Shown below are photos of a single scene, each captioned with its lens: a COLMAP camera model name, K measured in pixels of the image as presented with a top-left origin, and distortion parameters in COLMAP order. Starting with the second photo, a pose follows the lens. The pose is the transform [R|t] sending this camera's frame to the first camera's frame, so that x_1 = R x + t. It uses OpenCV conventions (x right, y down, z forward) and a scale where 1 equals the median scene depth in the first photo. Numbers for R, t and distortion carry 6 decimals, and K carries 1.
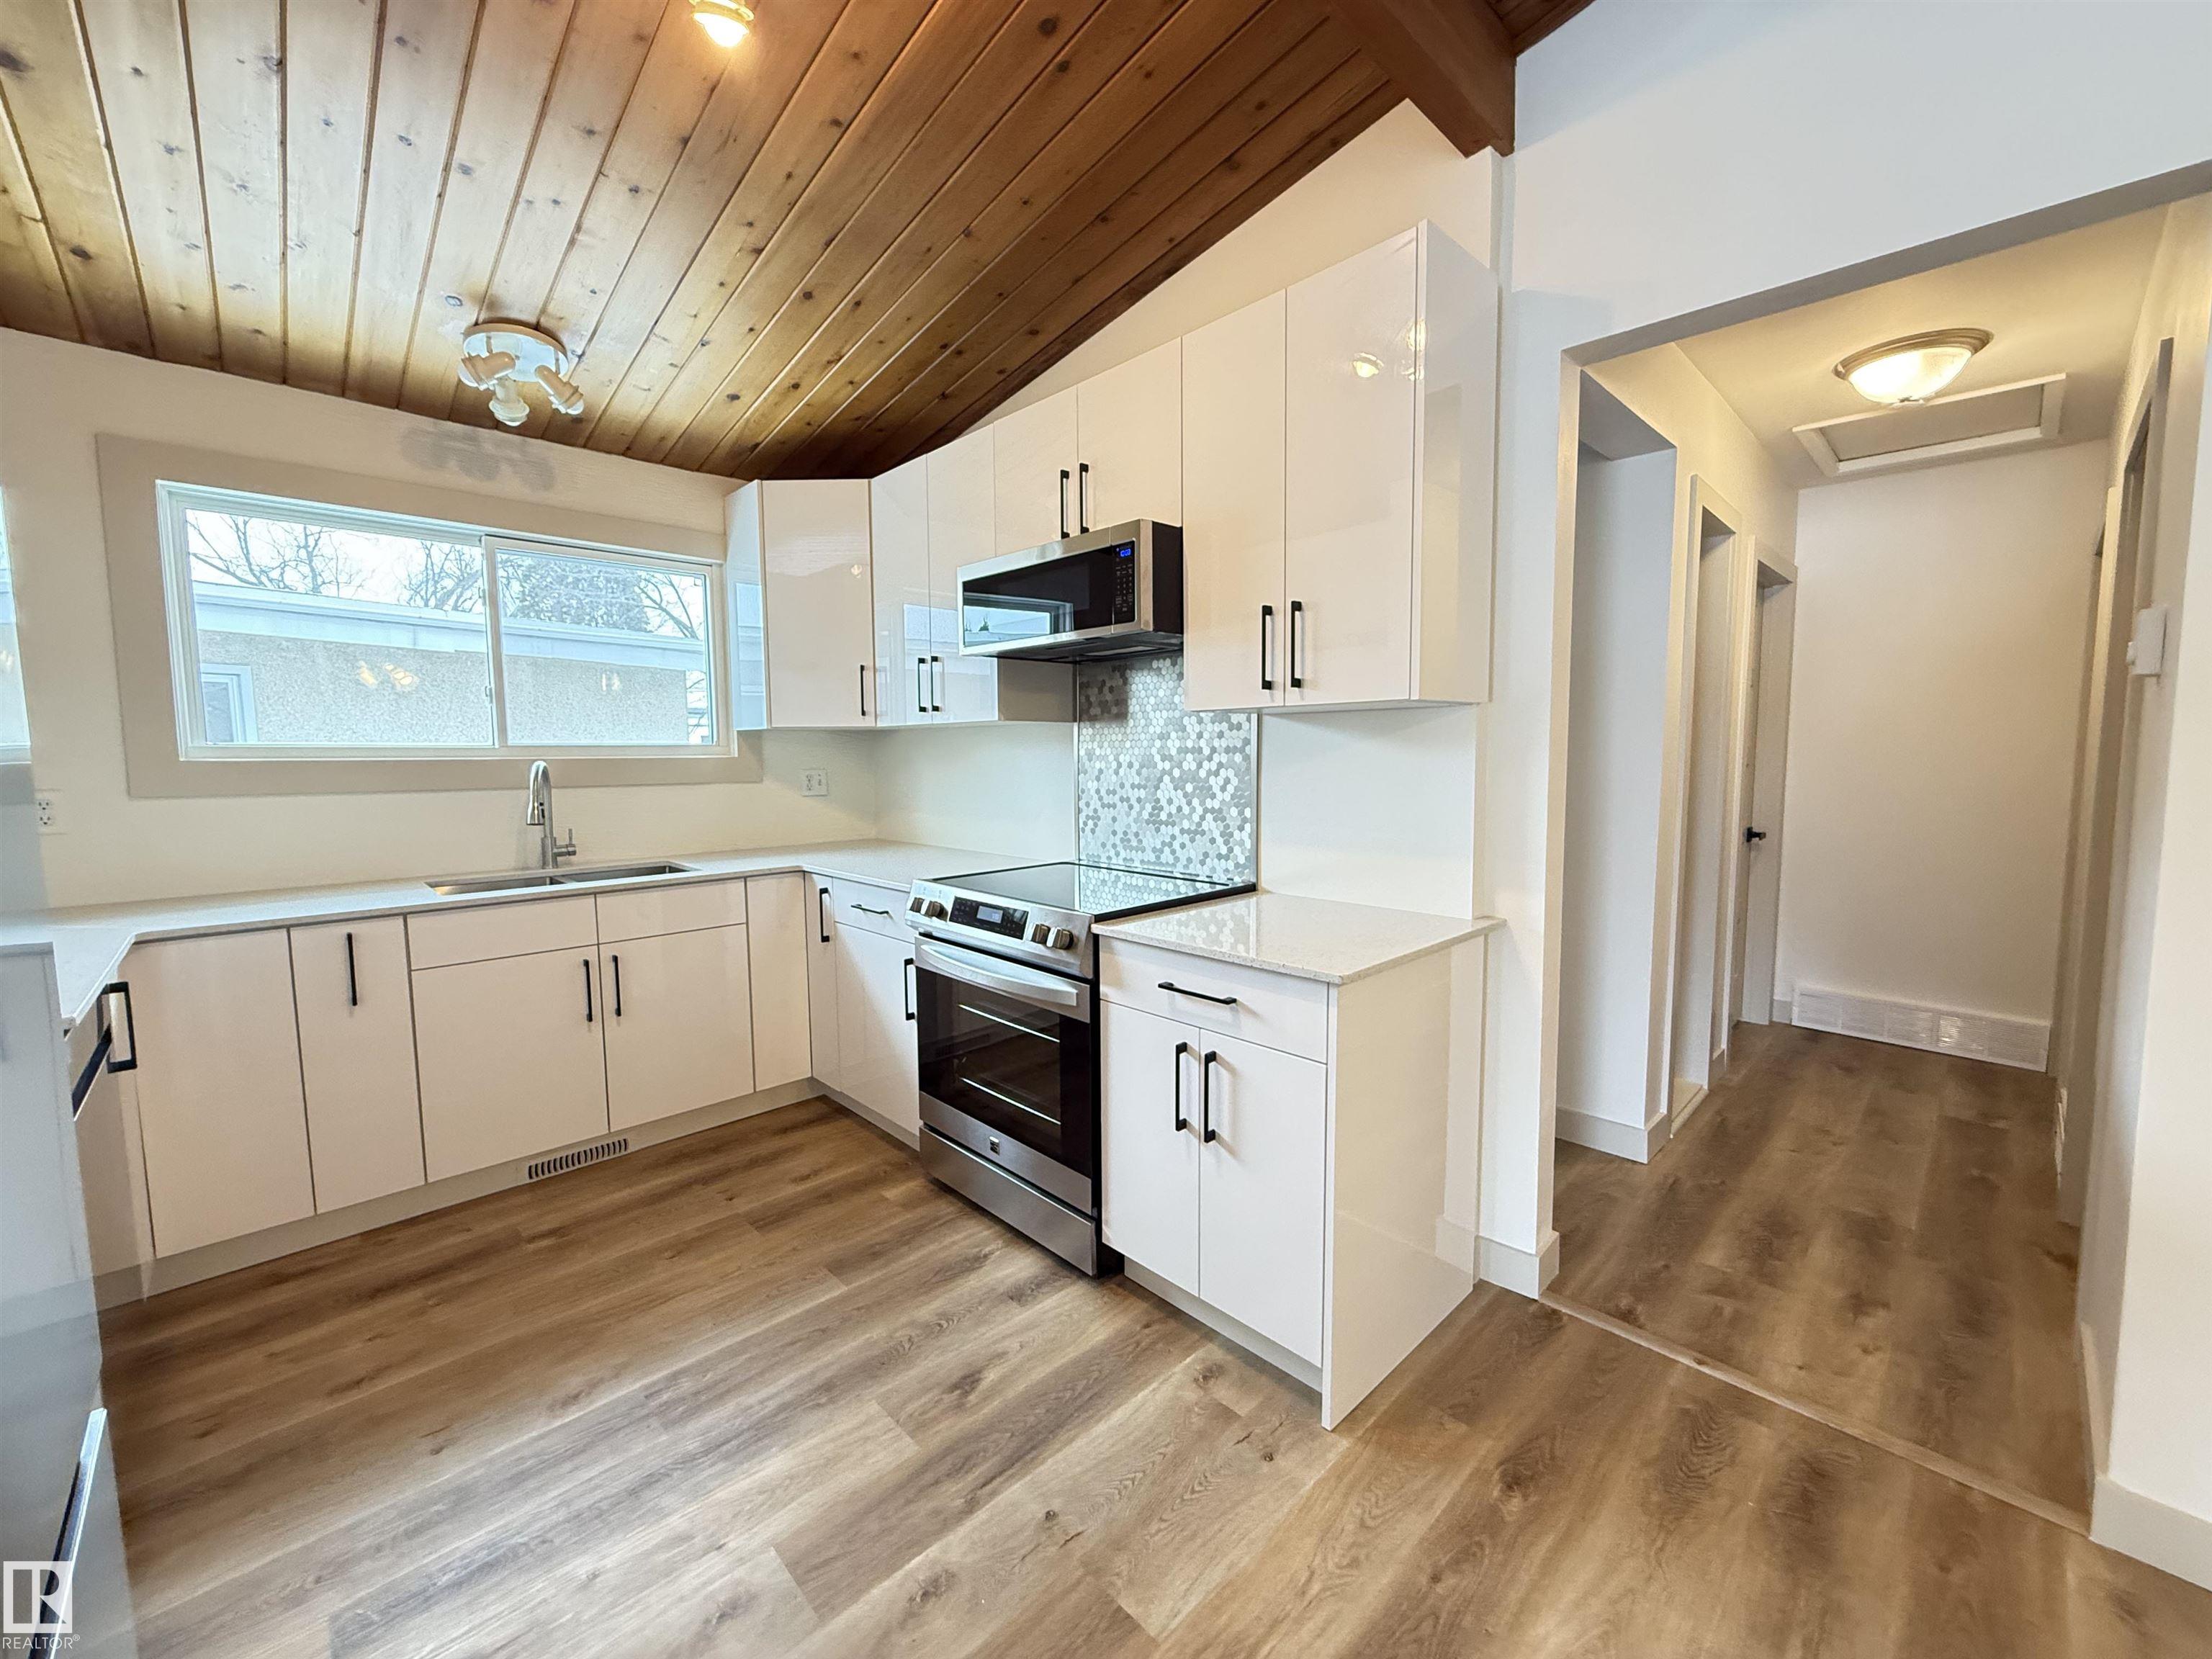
lens RADIAL K [[878.8, 0, 1098.1], [0, 878.8, 827.4], [0, 0, 1]] dist [-0.000895, -0.000188]
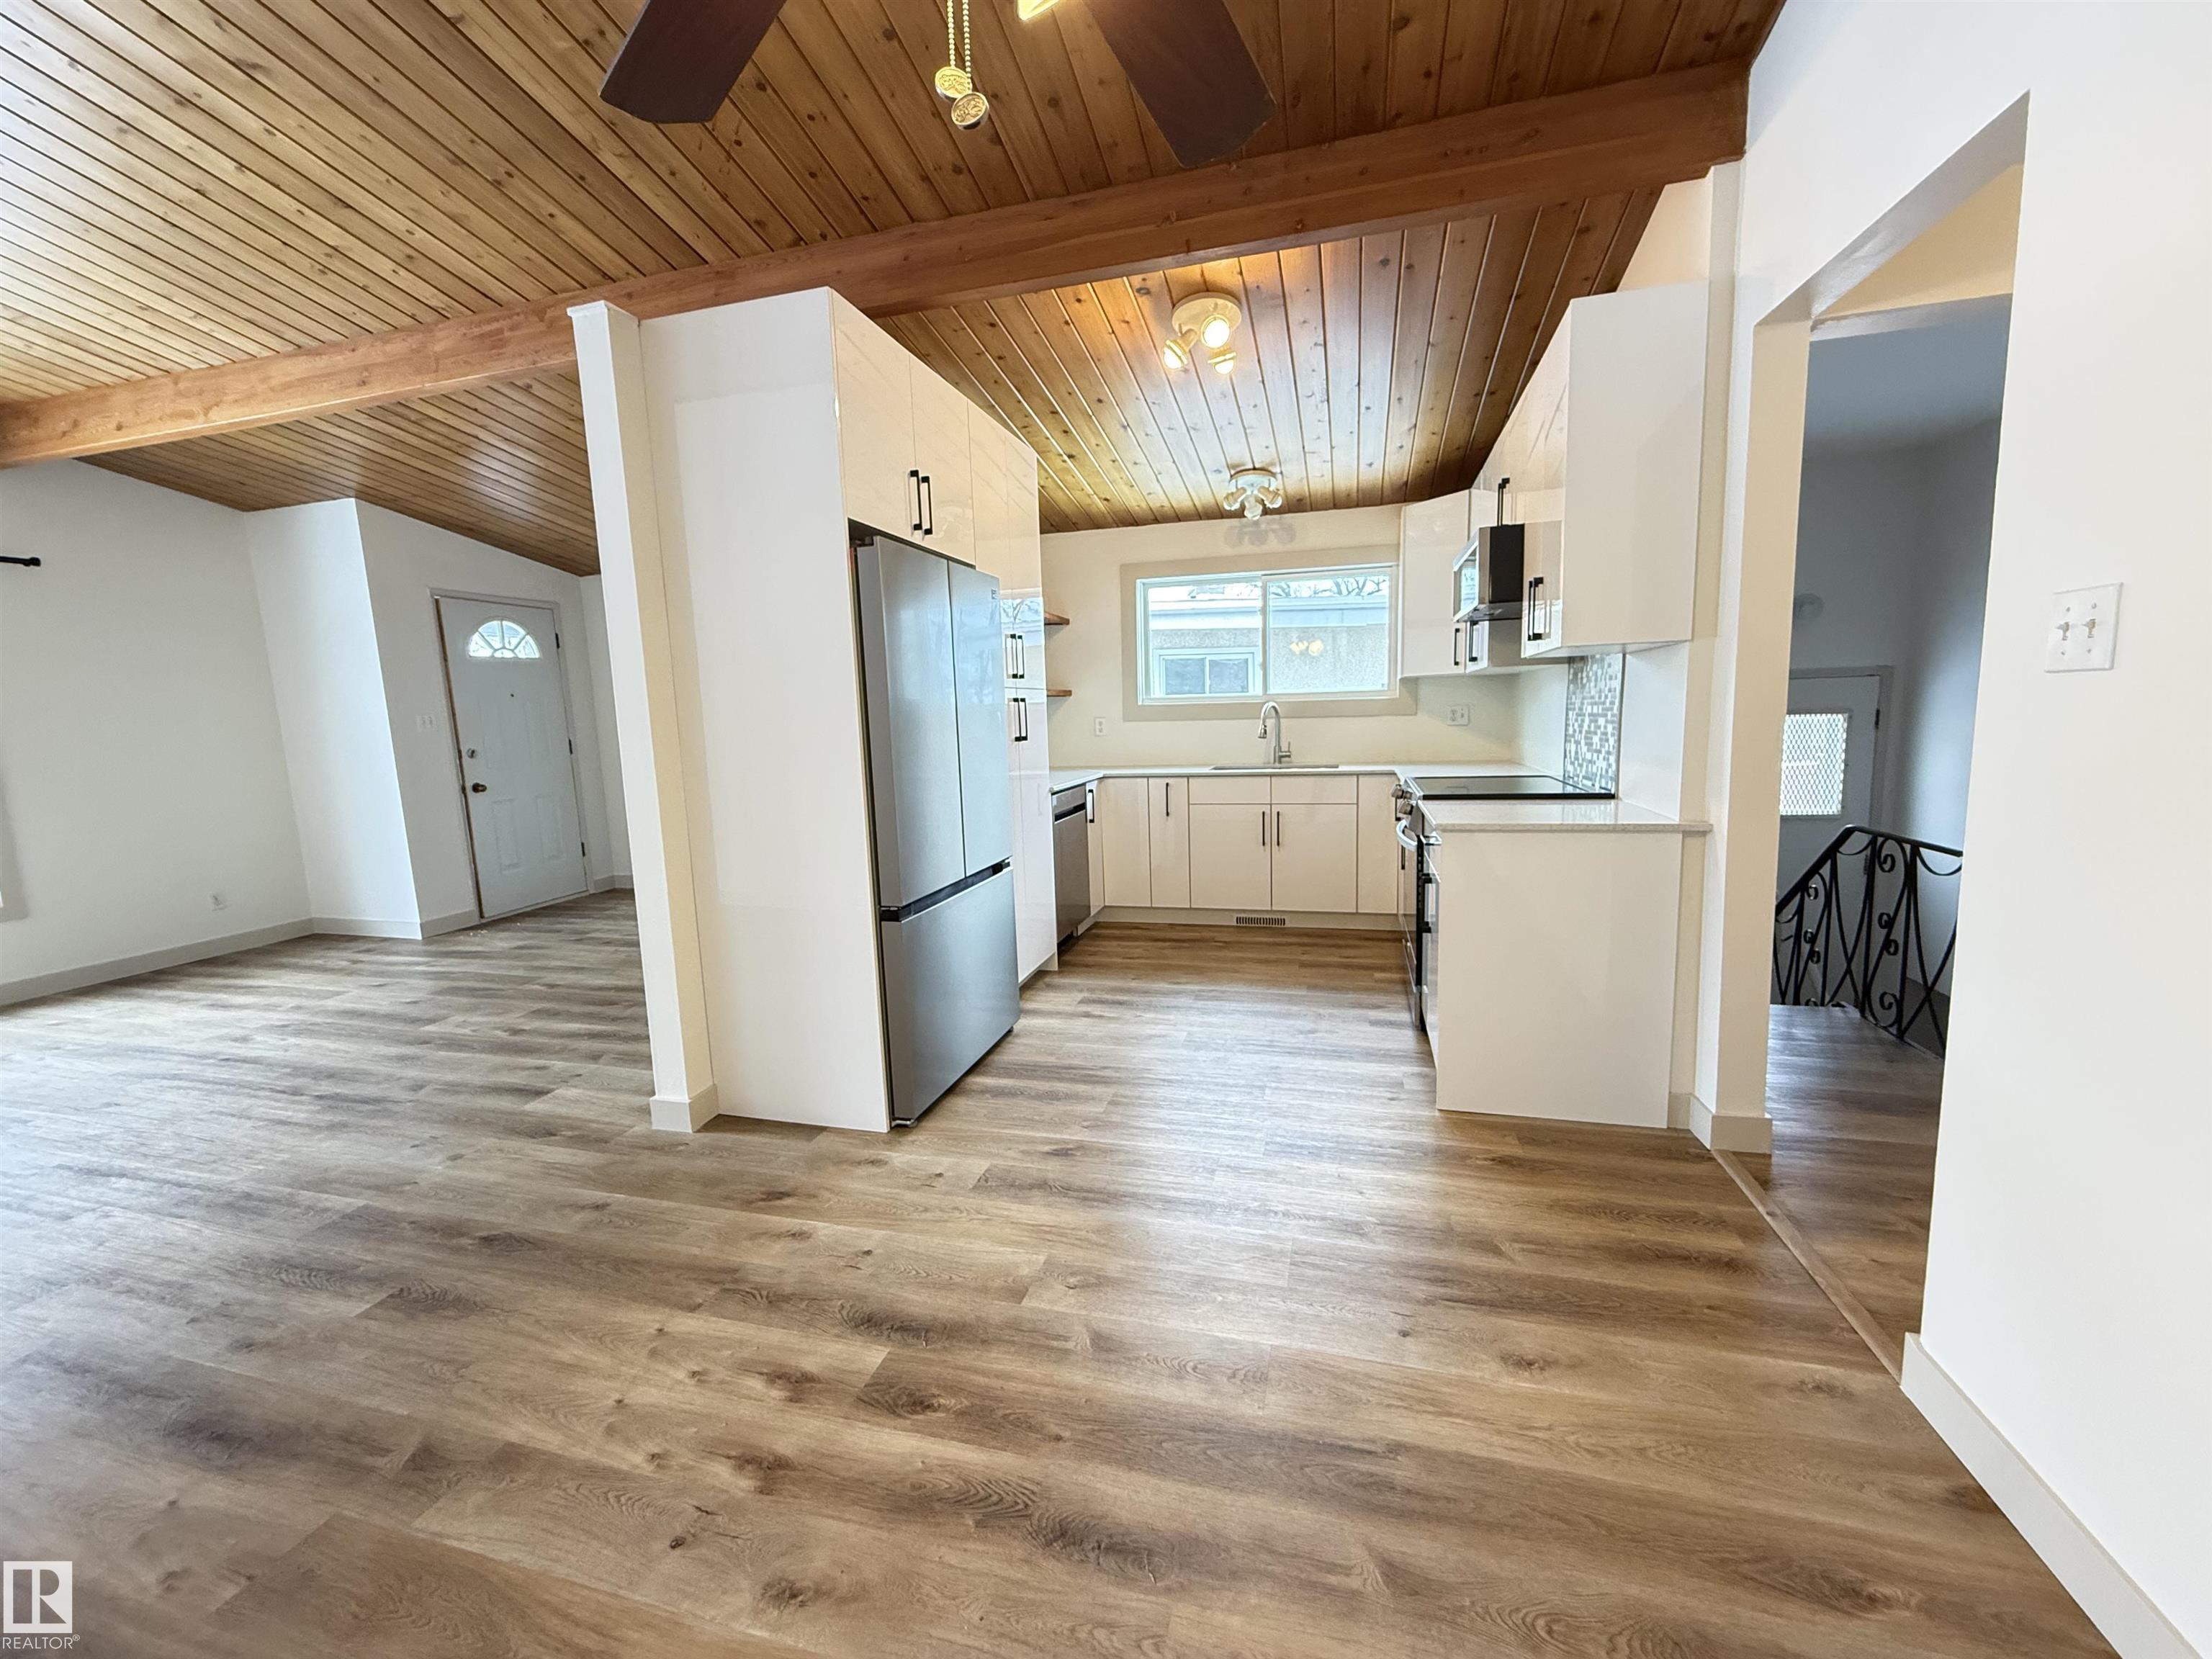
lens RADIAL K [[878.8, 0, 1098.1], [0, 878.8, 827.4], [0, 0, 1]] dist [-0.000895, -0.000188]
pose [[0.510053, 0.104653, -0.853753, 0.872519], [-0.049770, 0.994499, 0.092172, 0.035286], [0.858702, -0.004521, 0.512456, -0.251617]]
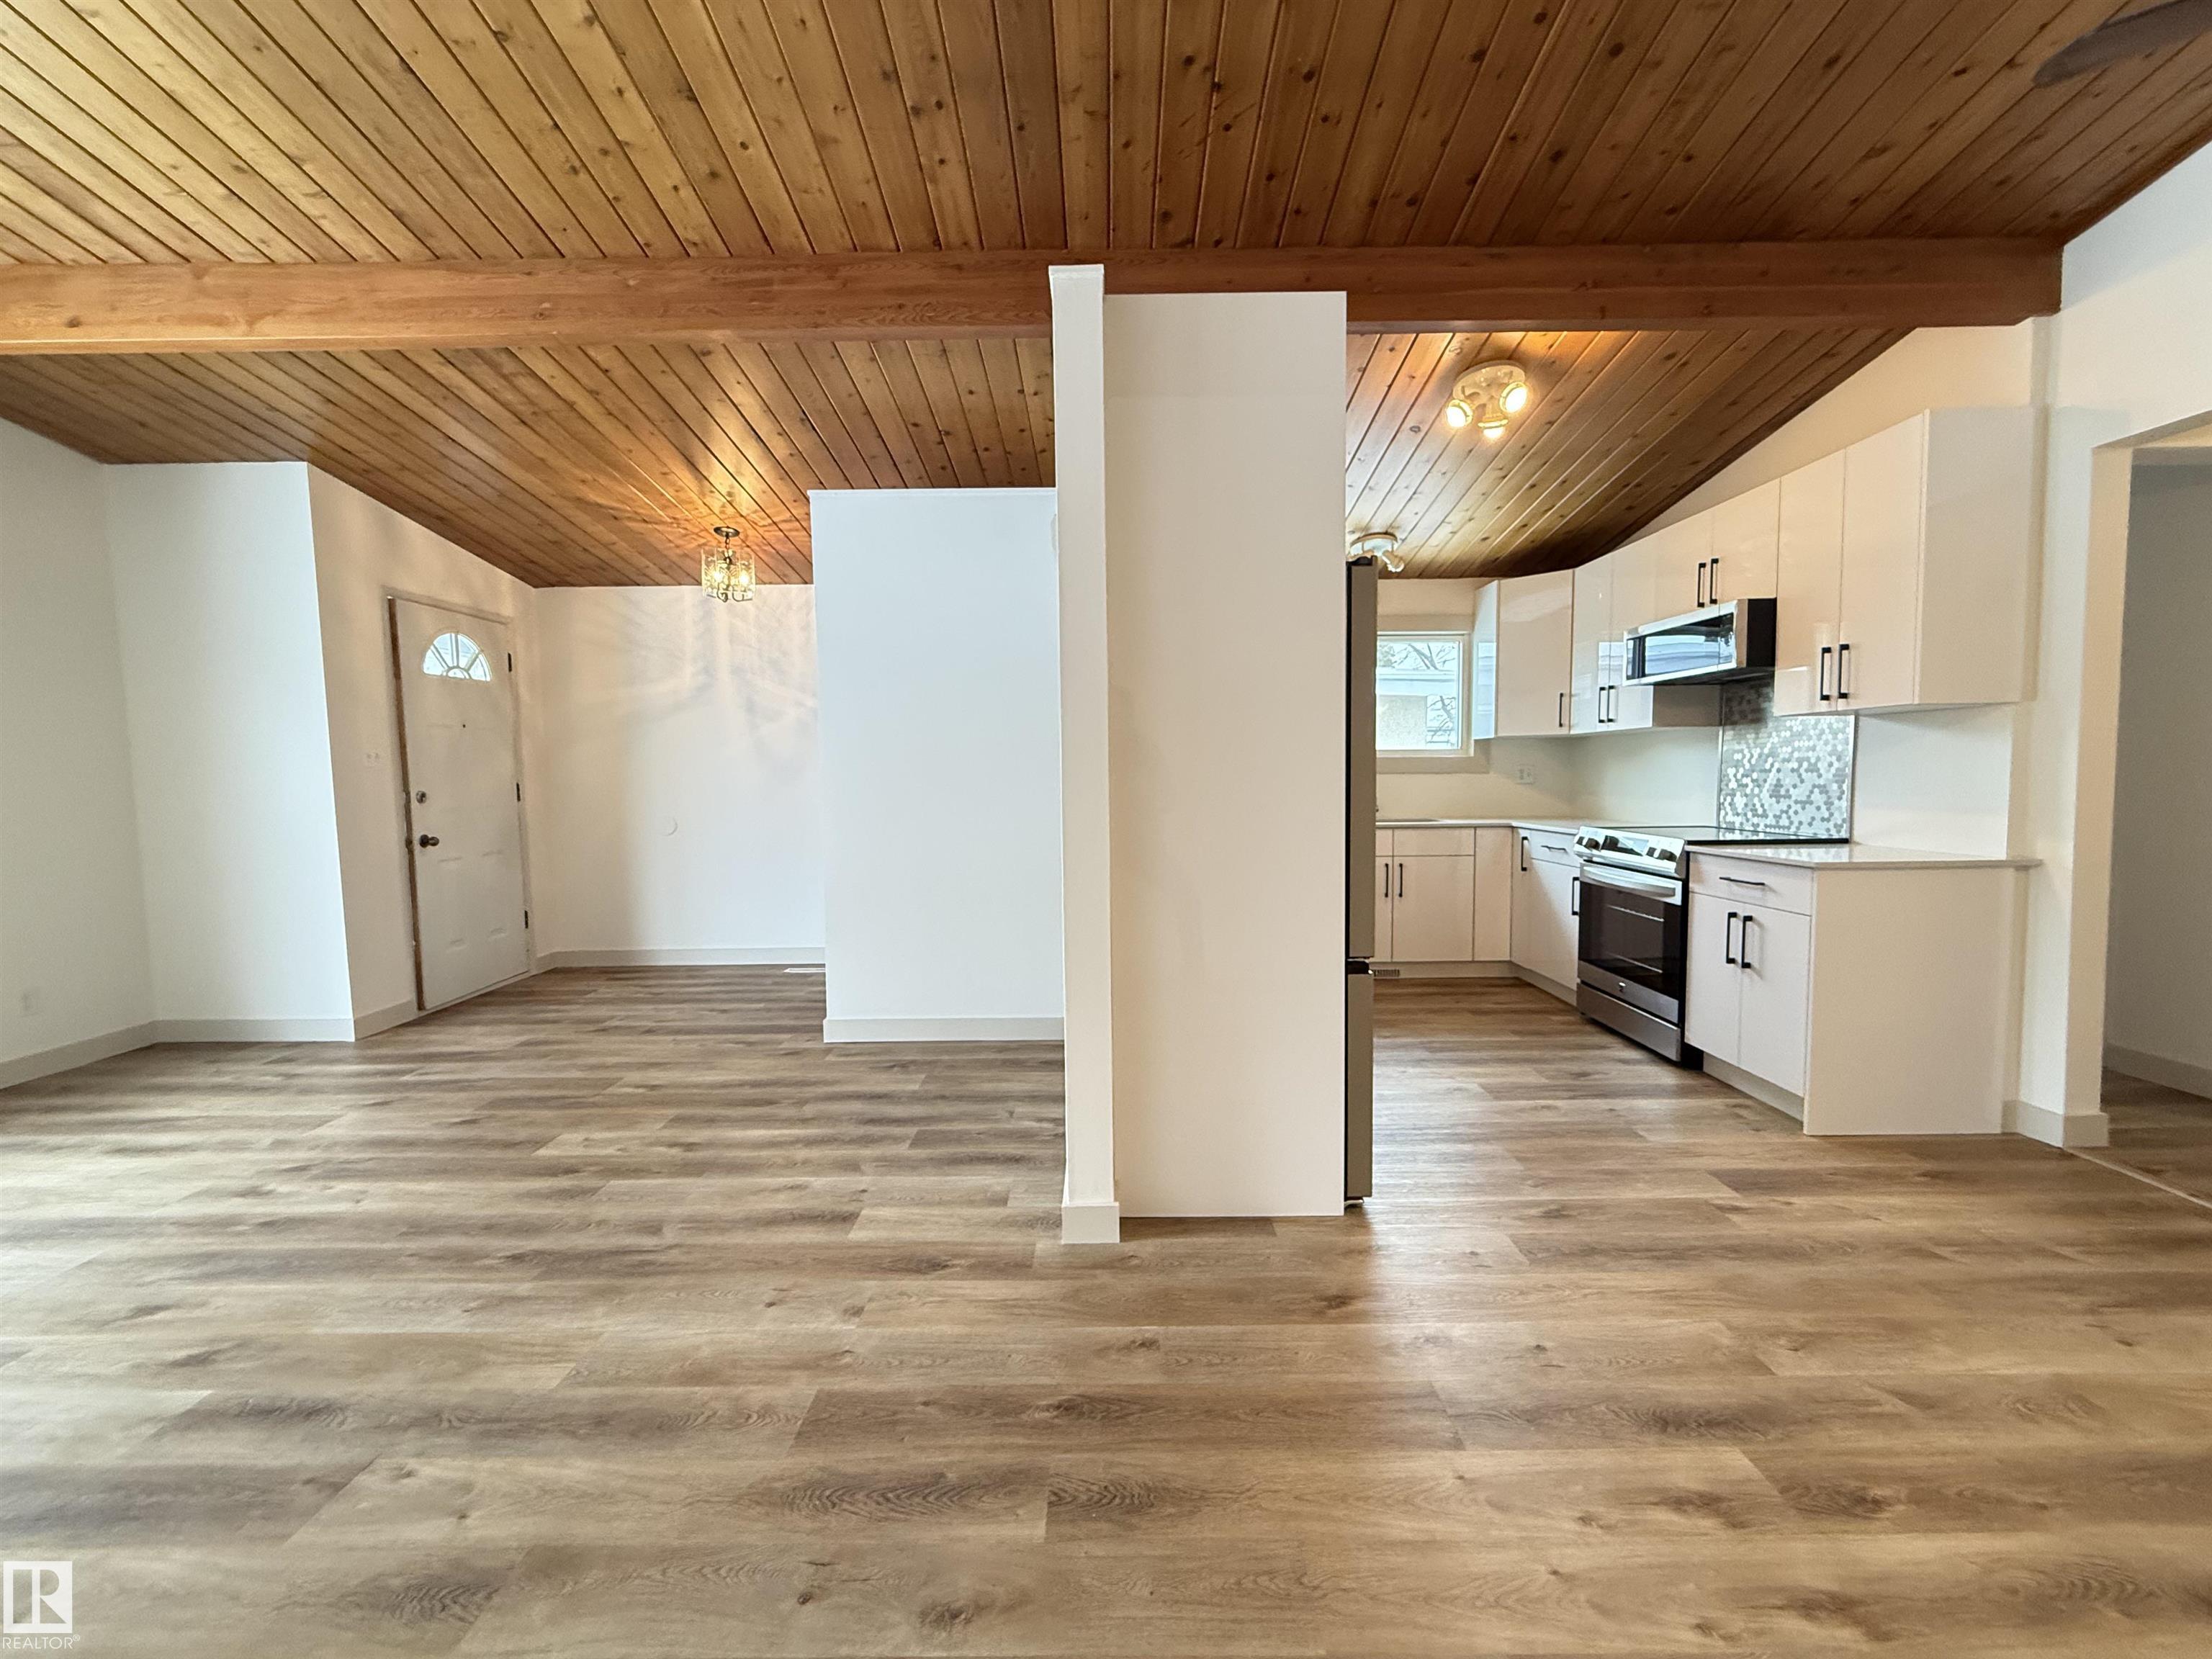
lens RADIAL K [[888.7, 0, 1104.8], [0, 888.7, 827.9], [0, 0, 1]] dist [-0.001580, 0.000376]
pose [[0.718992, 0.044229, -0.693609, 0.309641], [-0.058398, 0.998288, 0.003121, 0.113592], [0.692560, 0.038262, 0.720345, -0.828503]]
